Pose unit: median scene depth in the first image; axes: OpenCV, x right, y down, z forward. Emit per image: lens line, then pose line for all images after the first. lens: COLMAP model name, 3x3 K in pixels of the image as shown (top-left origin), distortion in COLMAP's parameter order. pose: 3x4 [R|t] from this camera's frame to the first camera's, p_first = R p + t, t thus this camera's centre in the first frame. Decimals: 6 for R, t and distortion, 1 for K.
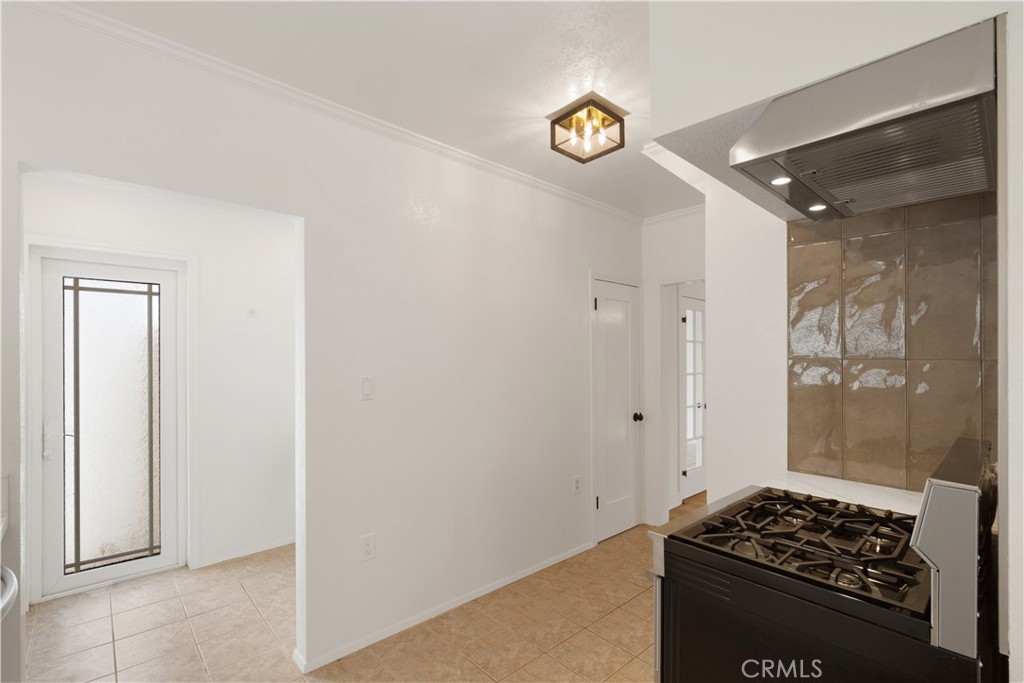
lens RADIAL K [[459.9, 0, 507.5], [0, 459.9, 356.7], [0, 0, 1]] dist [-0.000247, -0.000151]
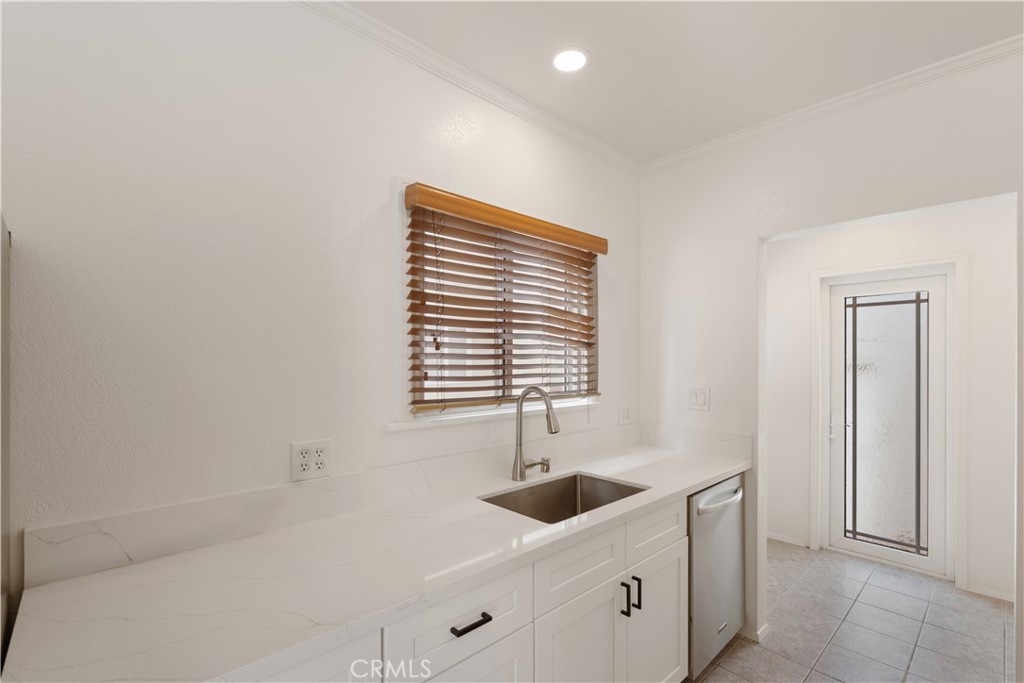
lens RADIAL K [[459.9, 0, 506.9], [0, 459.9, 359.3], [0, 0, 1]] dist [-0.000247, -0.000151]
pose [[0.008034, -0.001408, -0.999967, 0.271851], [-0.003096, 0.999994, -0.001433, -0.002103], [0.999963, 0.003108, 0.008029, 0.069993]]
